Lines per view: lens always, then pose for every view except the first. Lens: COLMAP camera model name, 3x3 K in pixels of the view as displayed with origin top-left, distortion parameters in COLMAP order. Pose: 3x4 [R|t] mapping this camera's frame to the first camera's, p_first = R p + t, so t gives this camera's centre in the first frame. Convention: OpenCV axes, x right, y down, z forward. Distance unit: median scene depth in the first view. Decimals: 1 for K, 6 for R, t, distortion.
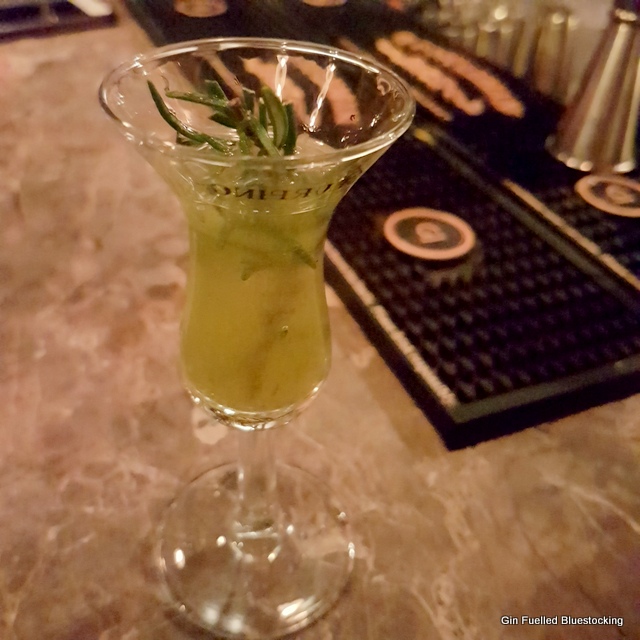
lens RADIAL K [[672.2, 0, 321.3], [0, 672.2, 322.7], [0, 0, 1]] dist [0.022795, 0.000000]
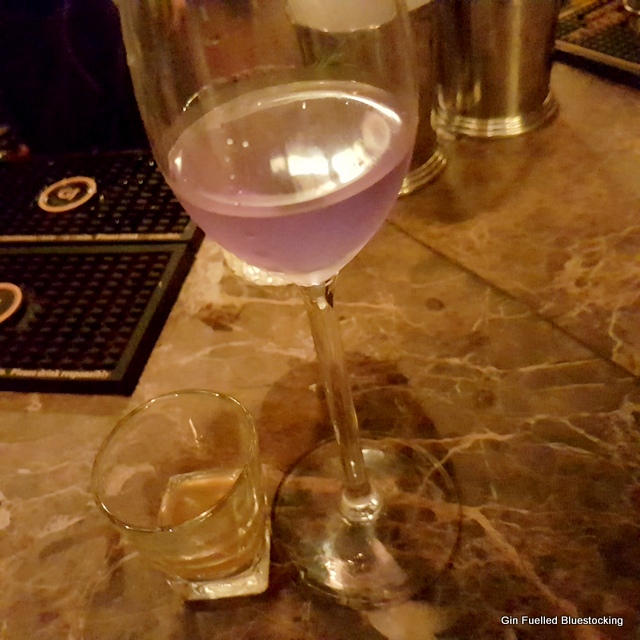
lens RADIAL K [[672.2, 0, 317.3], [0, 672.2, 315.8], [0, 0, 1]] dist [0.022795, 0.000000]
pose [[0.522405, -0.675521, 0.520350, -0.245047], [0.656307, 0.708132, 0.260403, -0.055711], [-0.544384, 0.205474, 0.813281, -0.483580]]
